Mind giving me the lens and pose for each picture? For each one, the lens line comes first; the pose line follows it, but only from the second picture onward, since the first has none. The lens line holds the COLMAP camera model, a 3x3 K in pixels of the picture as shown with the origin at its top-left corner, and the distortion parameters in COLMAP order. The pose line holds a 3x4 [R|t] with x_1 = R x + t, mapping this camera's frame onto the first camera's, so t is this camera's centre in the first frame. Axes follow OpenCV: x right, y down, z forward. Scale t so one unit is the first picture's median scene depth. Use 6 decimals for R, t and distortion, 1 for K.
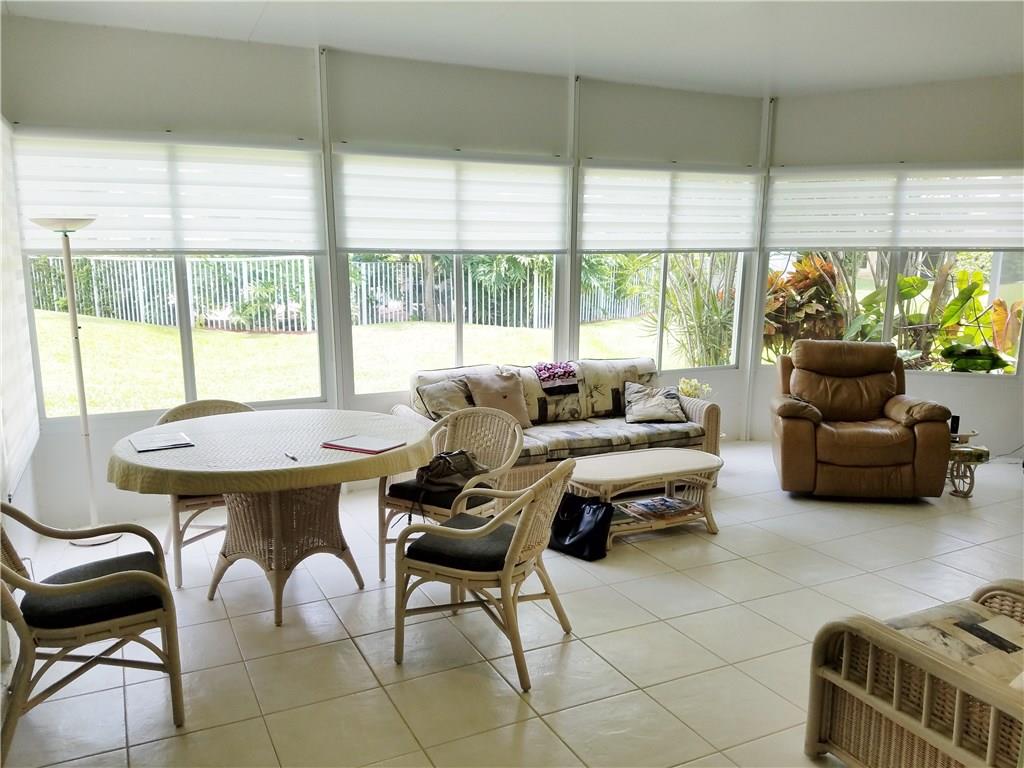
lens RADIAL K [[777.0, 0, 494.3], [0, 777.0, 408.9], [0, 0, 1]] dist [0.216776, -0.373782]
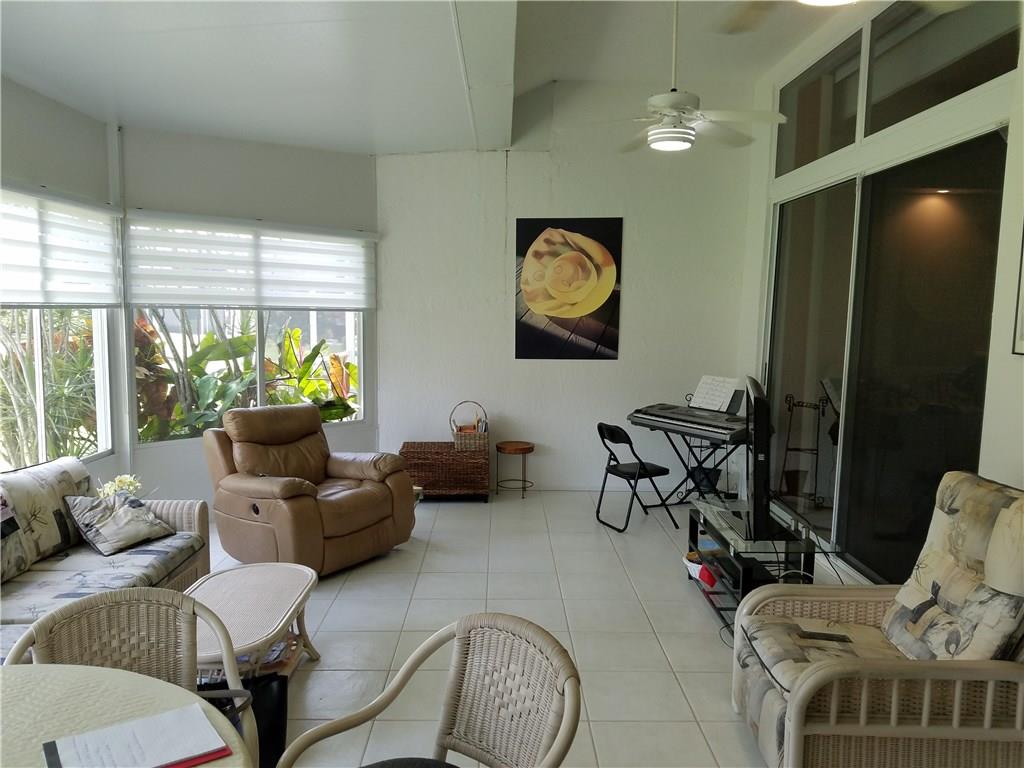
lens RADIAL K [[791.9, 0, 480.6], [0, 791.9, 390.1], [0, 0, 1]] dist [0.215324, -0.348893]
pose [[0.446682, -0.087497, 0.890404, -0.310522], [0.160733, 0.986863, 0.016342, -0.085266], [-0.880136, 0.135818, 0.454878, 0.381187]]
